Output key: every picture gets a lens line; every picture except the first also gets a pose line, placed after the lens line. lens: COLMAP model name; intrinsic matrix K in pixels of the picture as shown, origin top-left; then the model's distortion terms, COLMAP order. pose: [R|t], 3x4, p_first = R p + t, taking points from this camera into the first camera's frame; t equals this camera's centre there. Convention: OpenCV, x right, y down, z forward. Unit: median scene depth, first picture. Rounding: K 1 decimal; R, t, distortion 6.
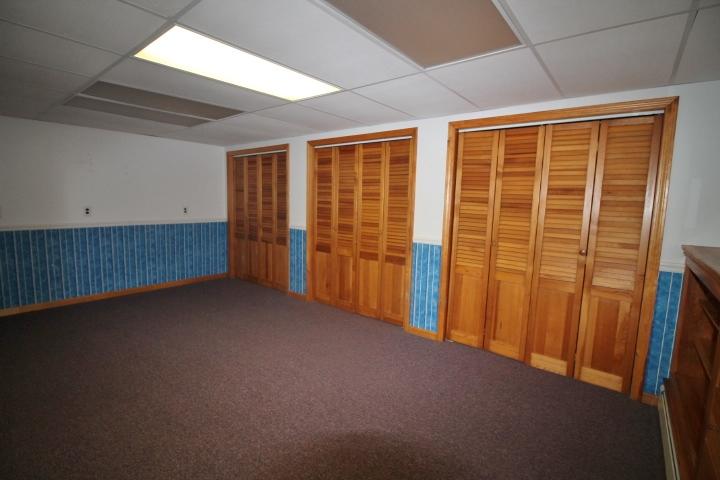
lens RADIAL K [[338.5, 0, 356.9], [0, 338.5, 235.5], [0, 0, 1]] dist [-0.002156, -0.010818]
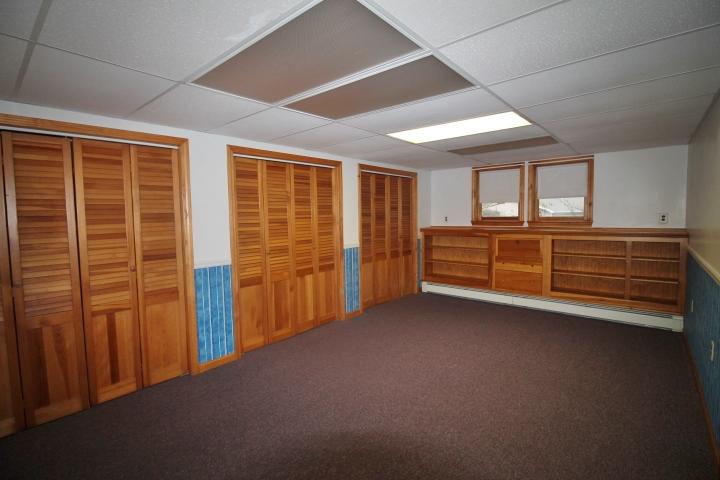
lens RADIAL K [[338.5, 0, 356.9], [0, 338.5, 235.5], [0, 0, 1]] dist [-0.002156, -0.010818]
pose [[0.027874, -0.082179, 0.996228, -0.999361], [0.137276, 0.987487, 0.077617, -0.110267], [-0.990141, 0.134595, 0.038806, 0.793893]]
